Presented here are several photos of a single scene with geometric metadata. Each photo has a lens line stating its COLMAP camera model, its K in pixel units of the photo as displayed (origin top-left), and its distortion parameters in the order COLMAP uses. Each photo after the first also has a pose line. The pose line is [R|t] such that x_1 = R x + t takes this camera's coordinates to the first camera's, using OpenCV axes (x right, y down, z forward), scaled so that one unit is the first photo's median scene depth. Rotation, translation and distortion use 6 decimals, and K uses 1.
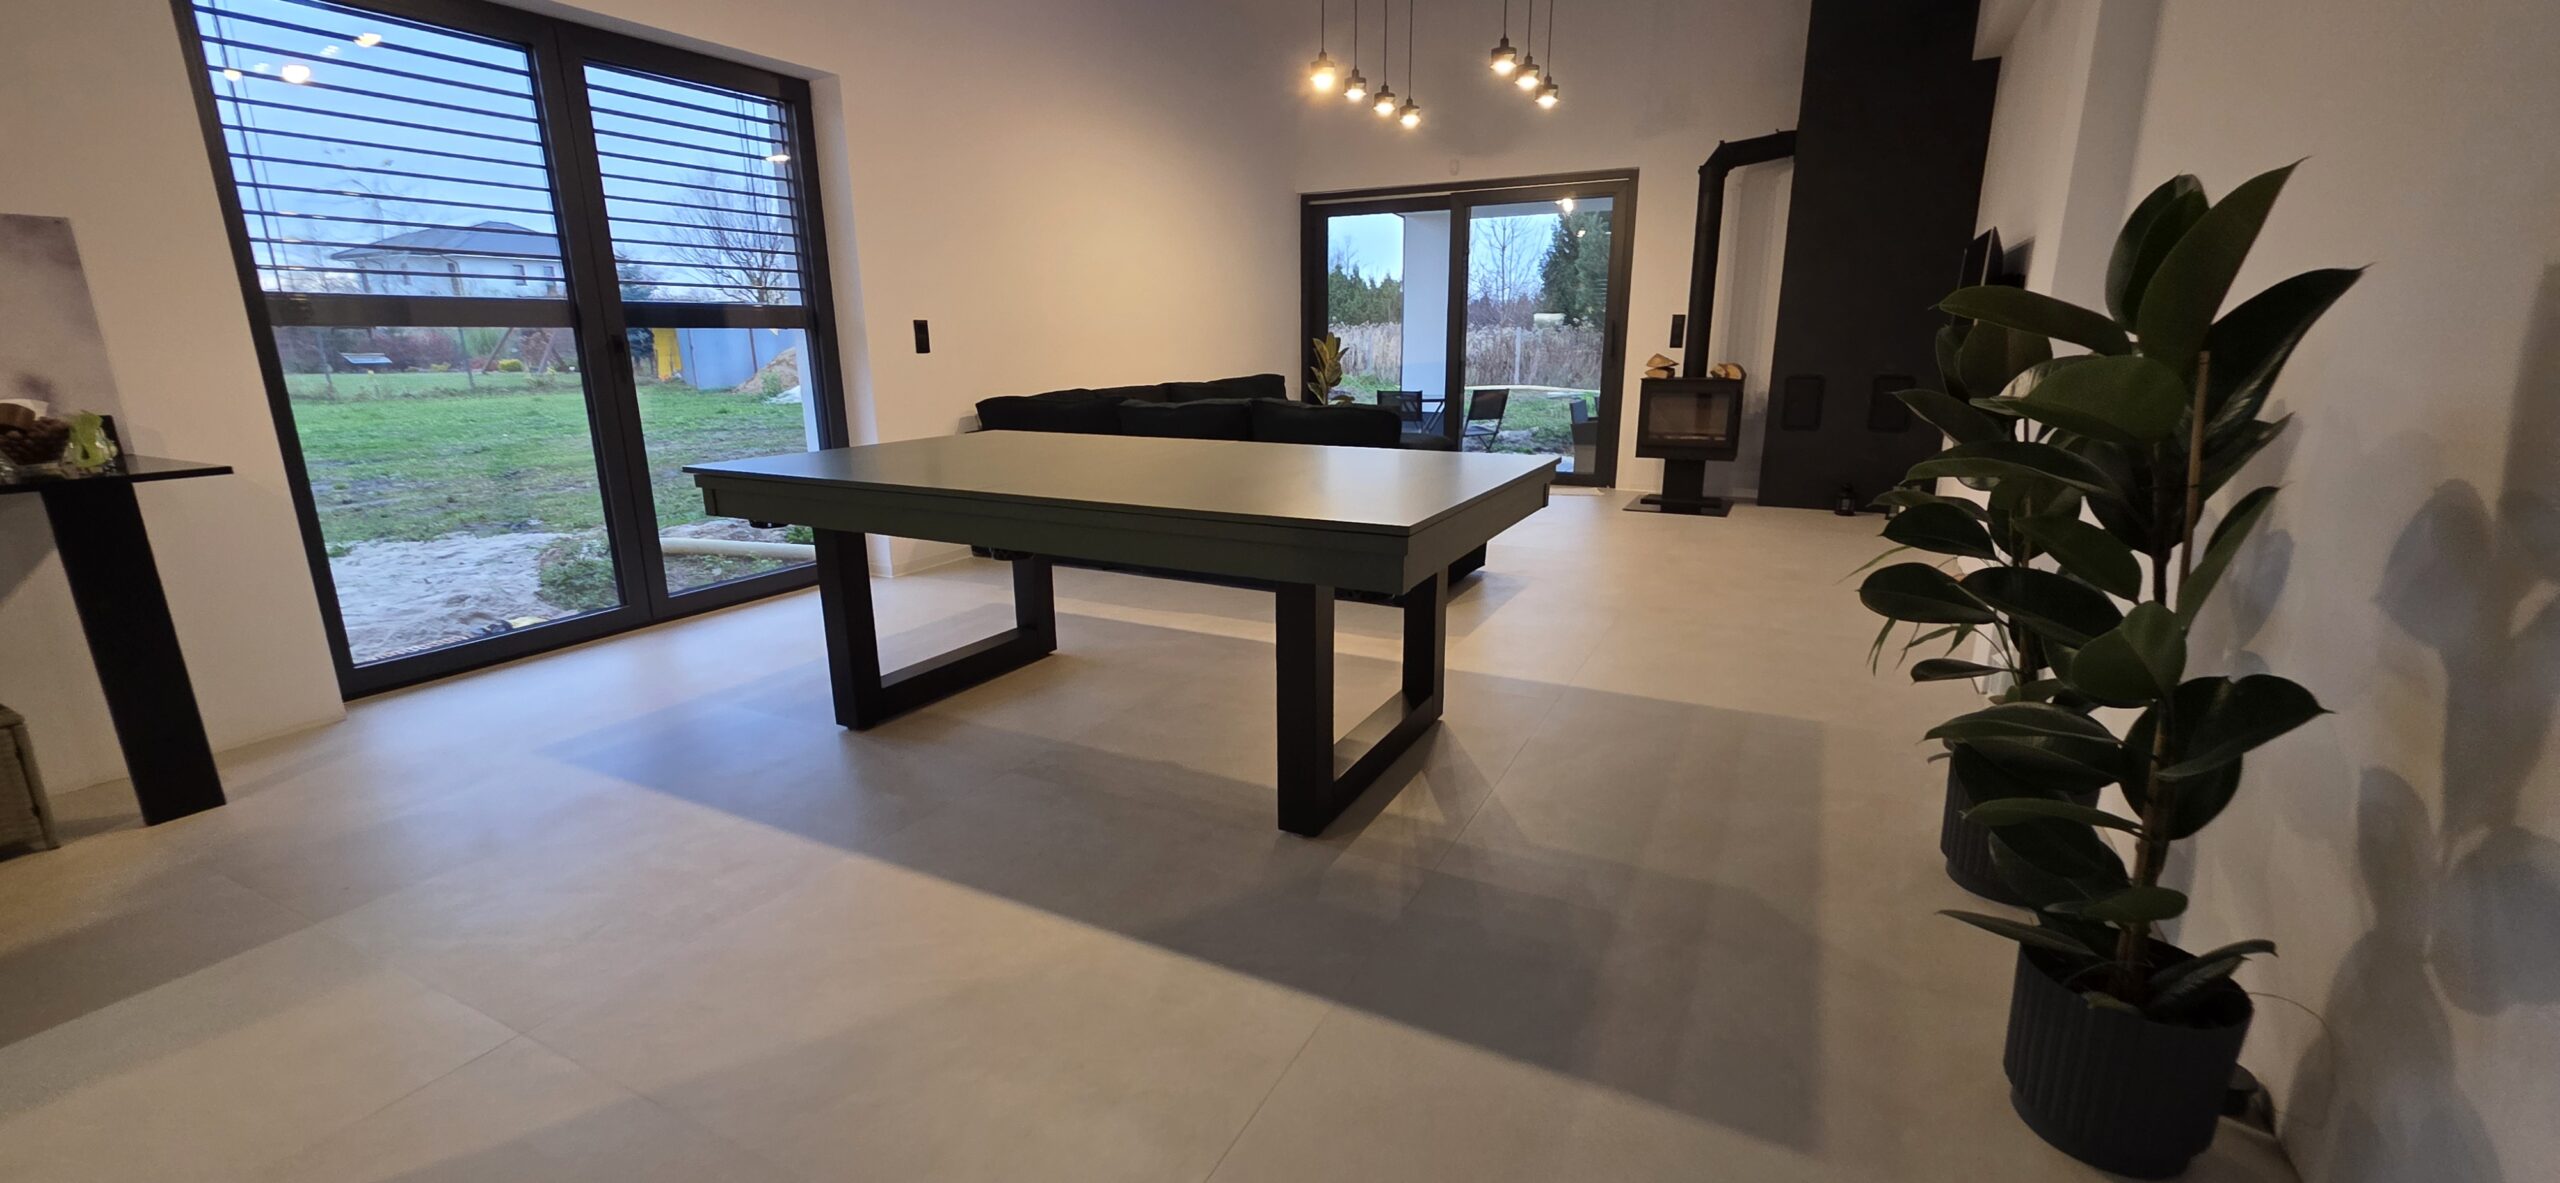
lens RADIAL K [[1011.6, 0, 1285.6], [0, 1011.6, 590.2], [0, 0, 1]] dist [-0.000814, -0.000067]
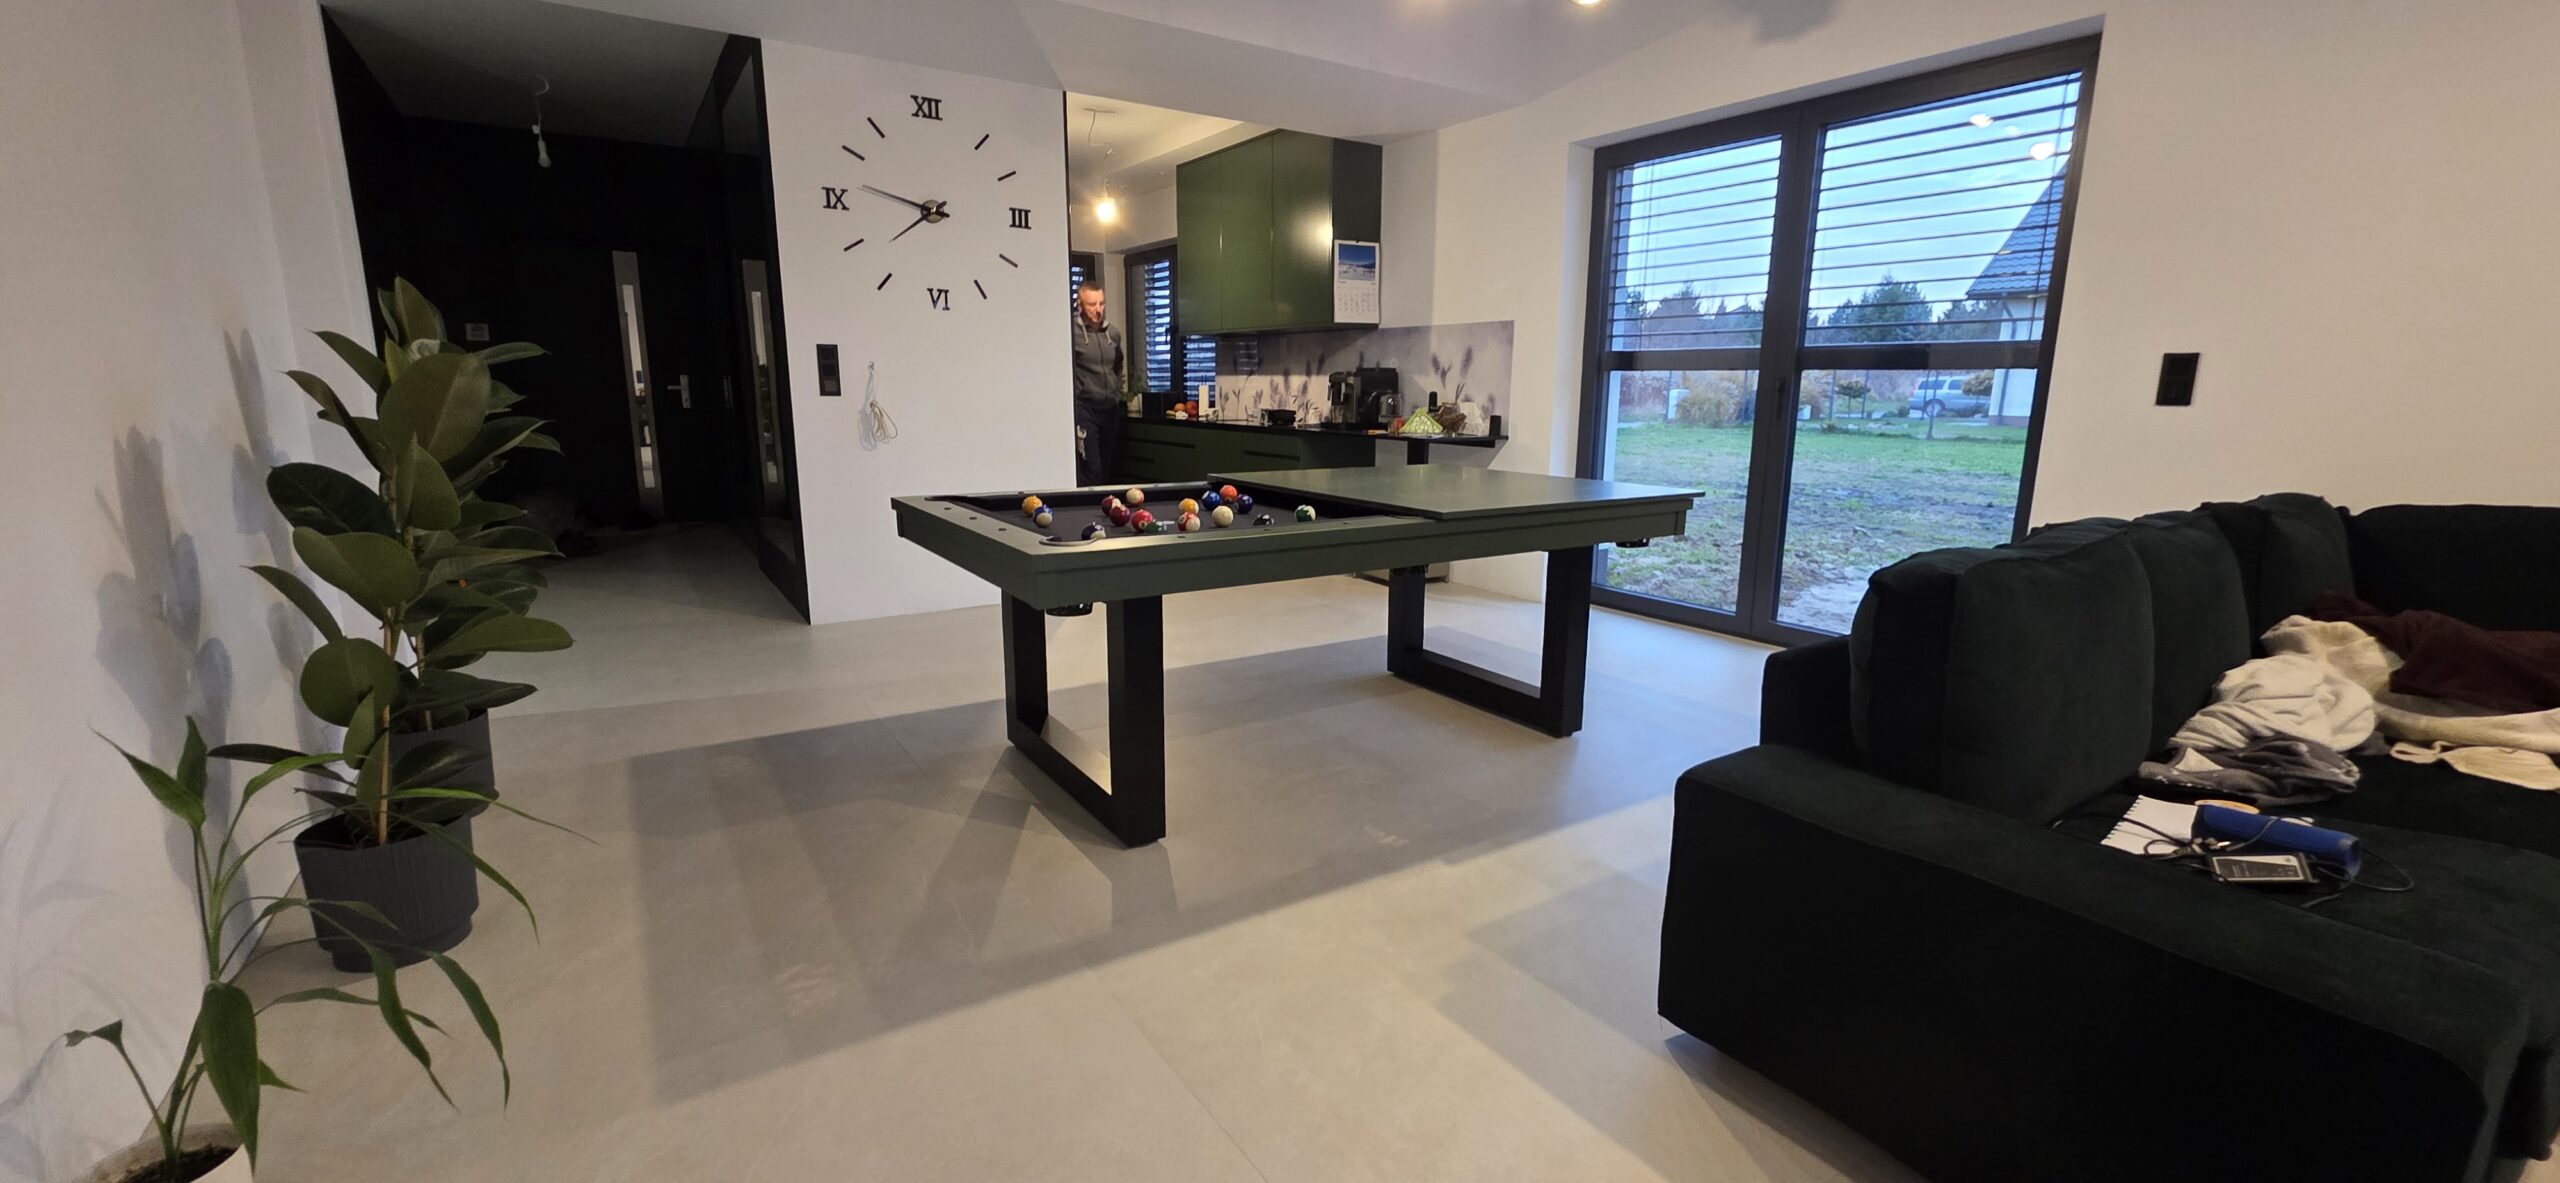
lens RADIAL K [[1021.0, 0, 1294.1], [0, 1021.0, 587.3], [0, 0, 1]] dist [-0.000003, -0.000466]
pose [[-0.477913, 0.172892, -0.861224, 0.435988], [-0.218837, 0.926092, 0.307351, -0.197518], [0.850711, 0.335355, -0.404756, 0.799373]]
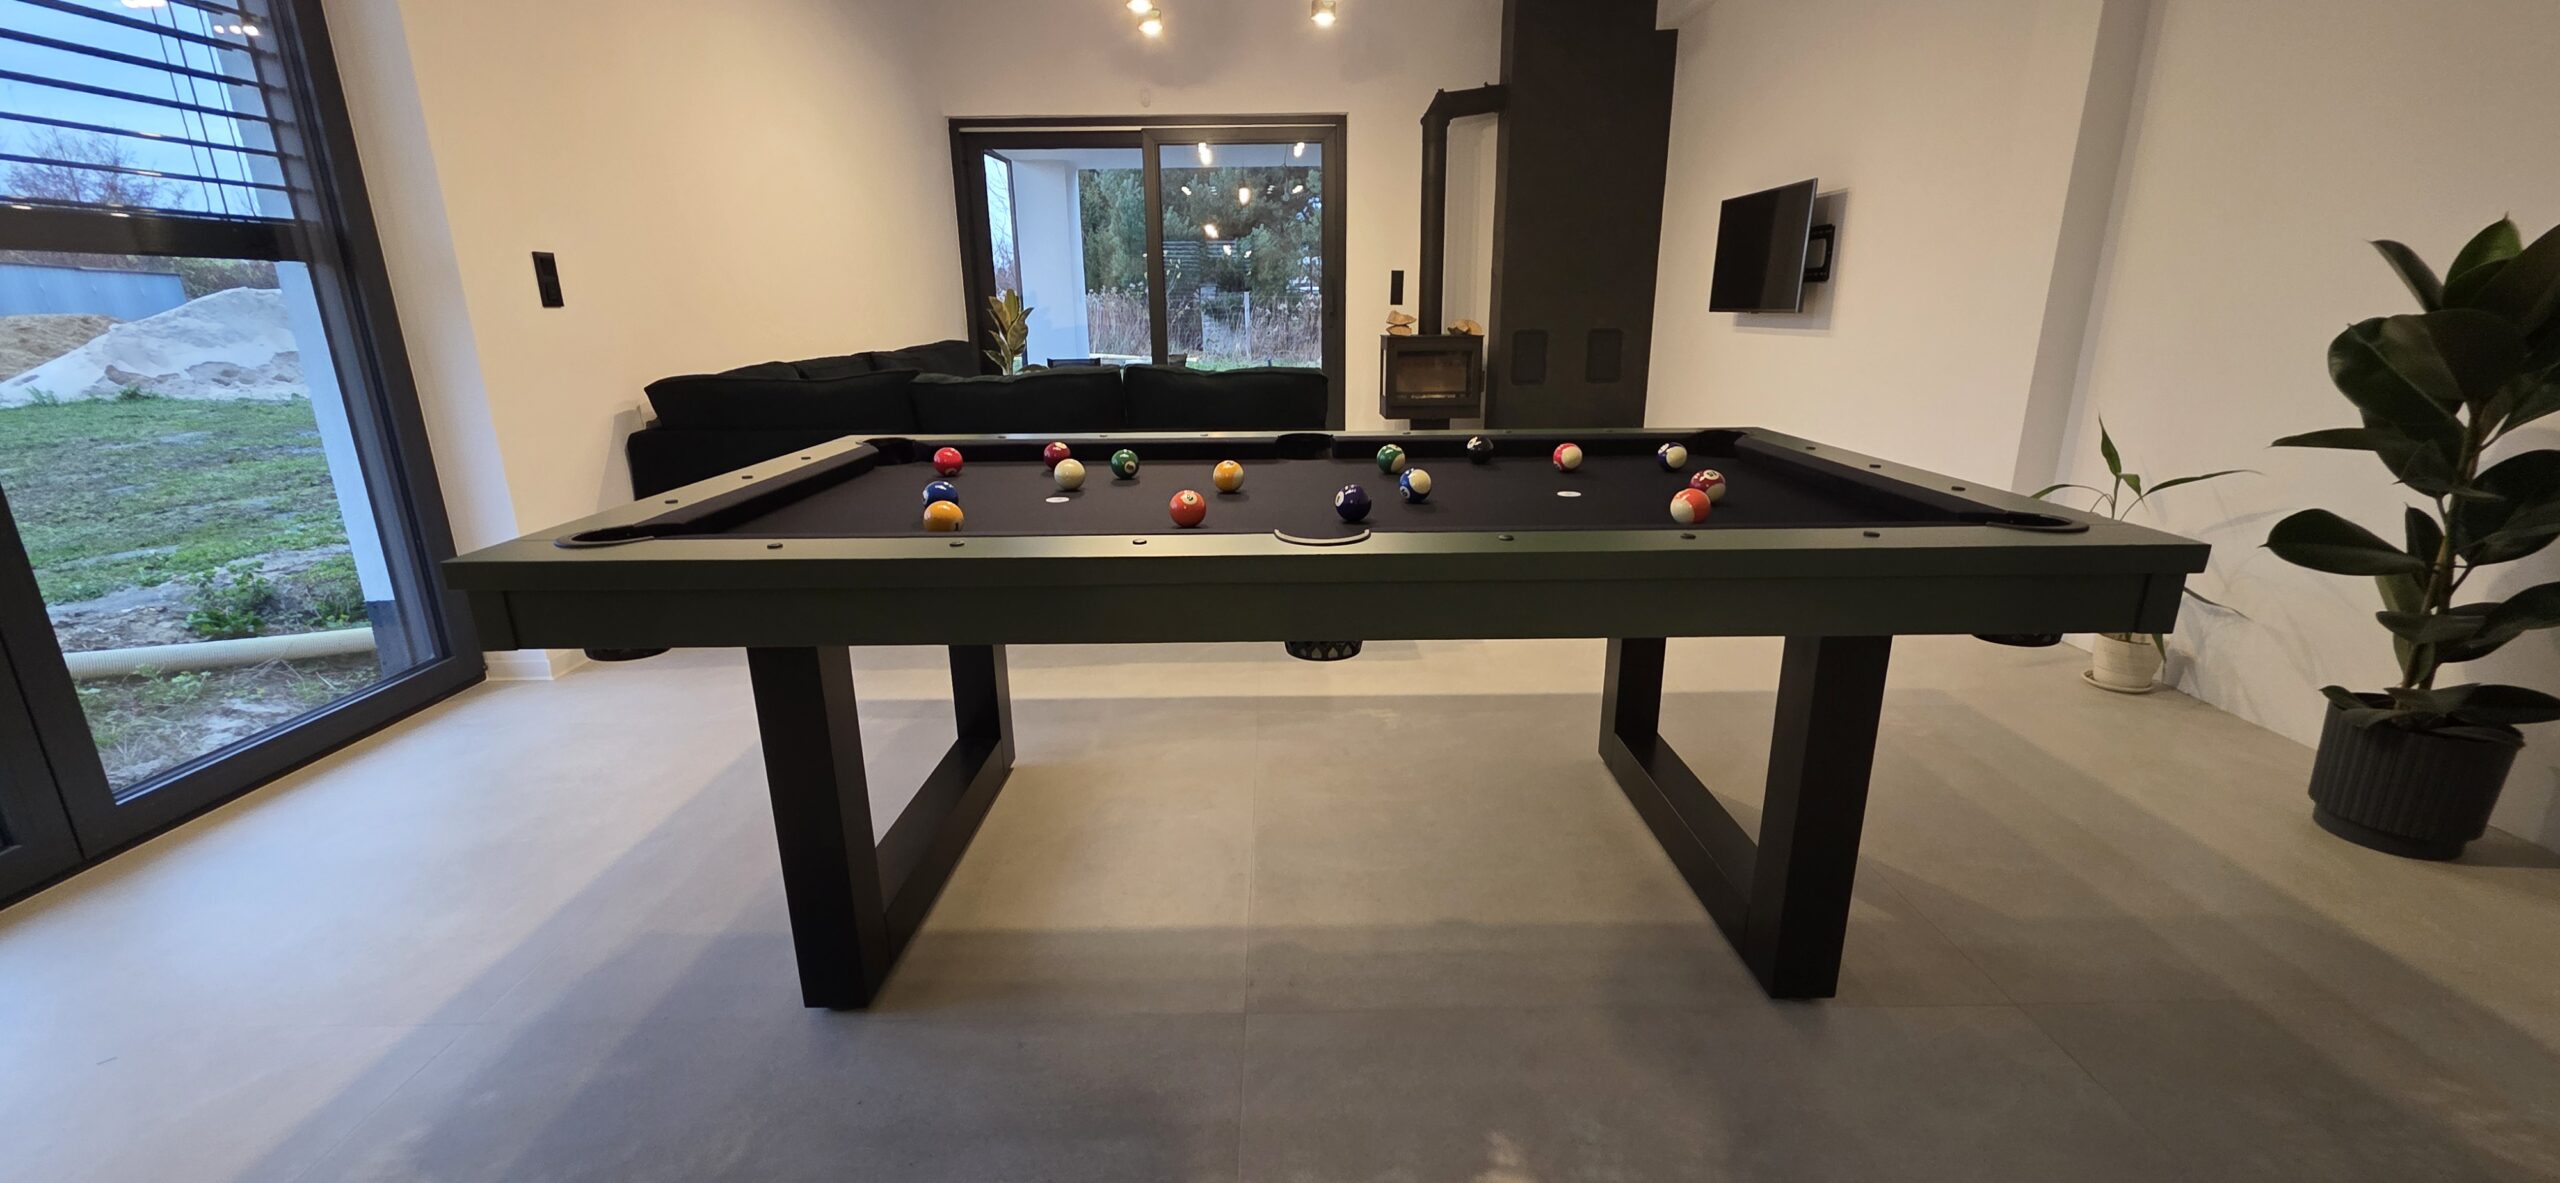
lens RADIAL K [[1011.6, 0, 1285.6], [0, 1011.6, 590.2], [0, 0, 1]] dist [-0.000814, -0.000067]
pose [[0.888583, -0.127634, 0.440601, -0.245435], [0.115421, 0.991818, 0.054536, -0.045623], [-0.443957, 0.002395, 0.896045, 0.247333]]
